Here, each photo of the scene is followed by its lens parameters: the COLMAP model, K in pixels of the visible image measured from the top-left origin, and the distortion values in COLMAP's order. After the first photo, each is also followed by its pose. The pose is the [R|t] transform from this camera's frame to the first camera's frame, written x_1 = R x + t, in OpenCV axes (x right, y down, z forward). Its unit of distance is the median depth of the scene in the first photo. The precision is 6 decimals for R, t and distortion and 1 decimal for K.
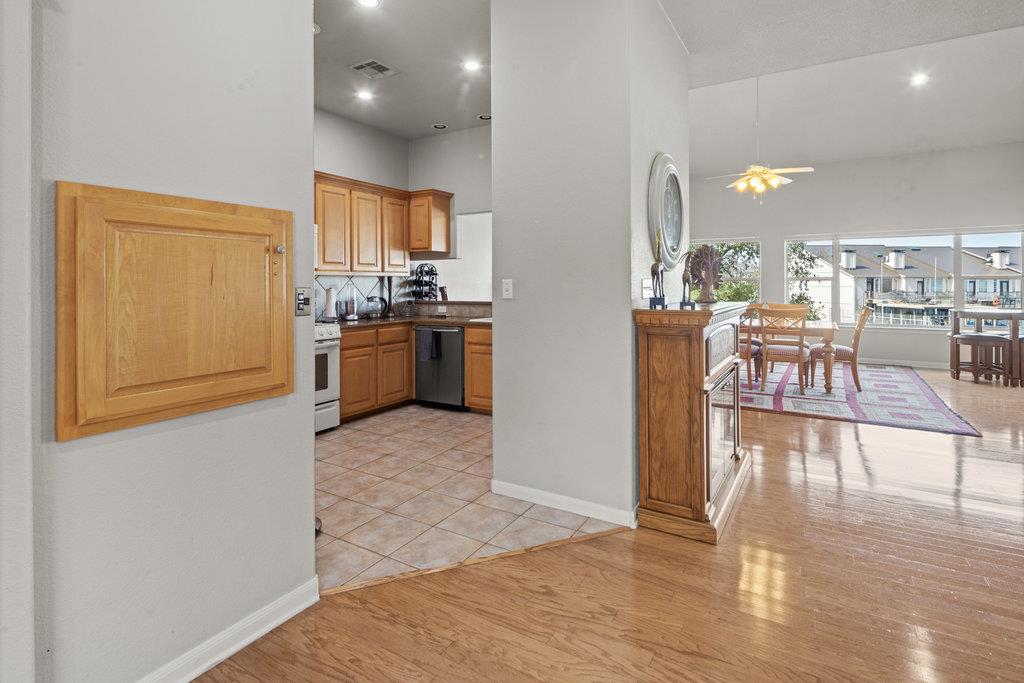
lens RADIAL K [[507.4, 0, 517.3], [0, 507.4, 278.7], [0, 0, 1]] dist [0.004654, -0.001683]
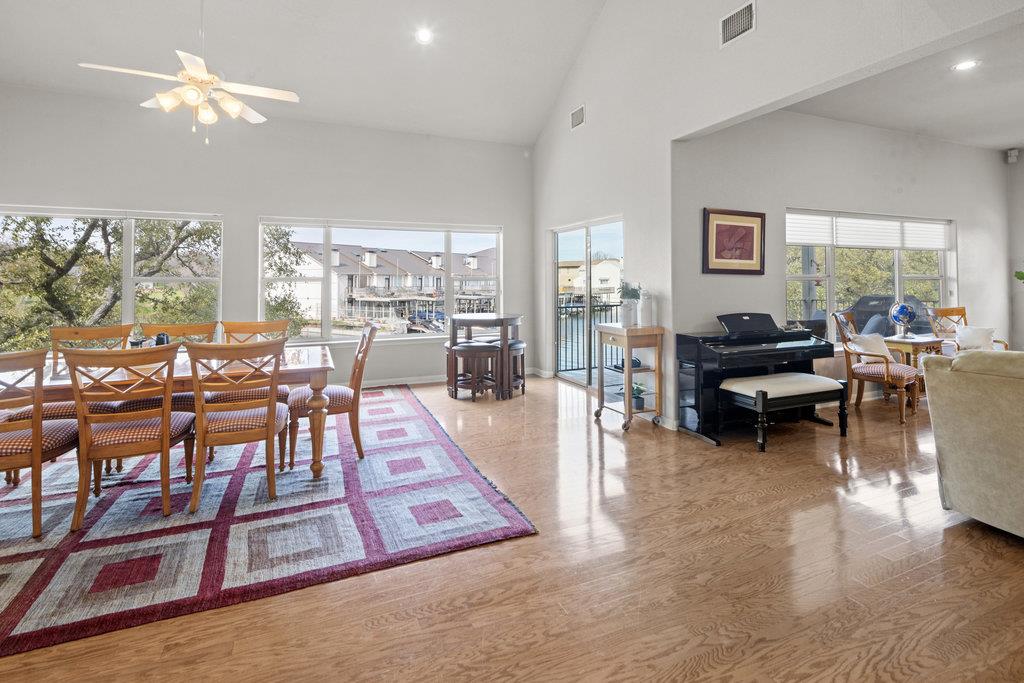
lens RADIAL K [[507.4, 0, 536.2], [0, 507.4, 267.7], [0, 0, 1]] dist [0.004654, -0.001683]
pose [[0.573476, 0.018954, 0.819003, 0.179425], [-0.007592, 0.999812, -0.017823, -0.005744], [-0.819187, 0.004003, 0.573512, 0.300162]]
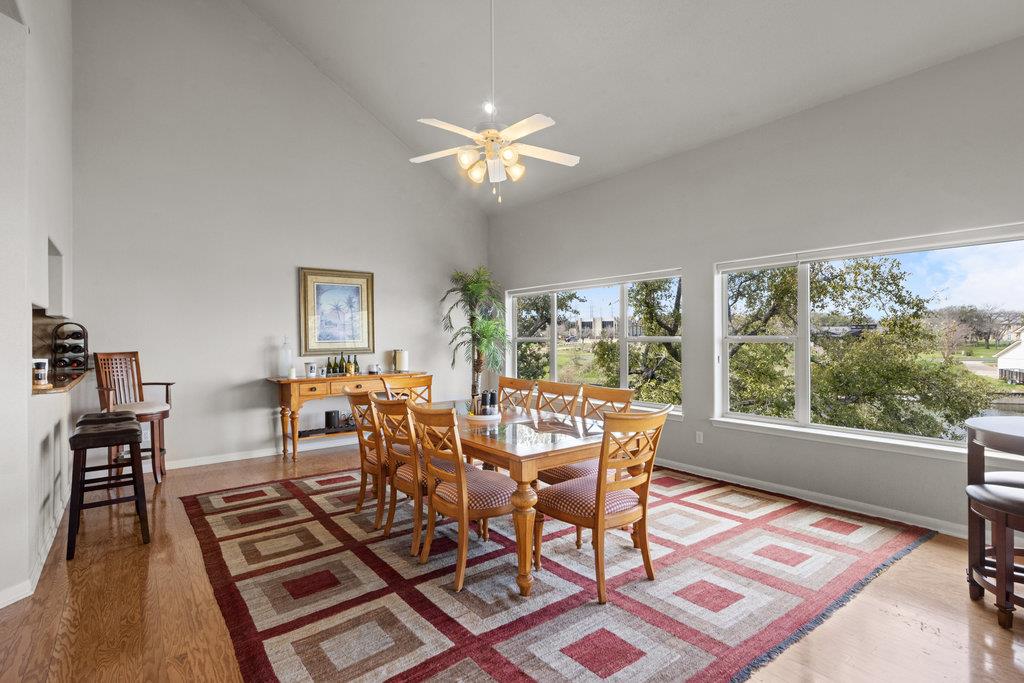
lens RADIAL K [[507.4, 0, 521.8], [0, 507.4, 340.4], [0, 0, 1]] dist [0.004654, -0.001683]
pose [[0.930012, 0.005706, -0.367485, 0.519529], [0.001118, 0.999831, 0.018352, -0.009712], [0.367527, -0.017479, 0.929849, 0.380820]]
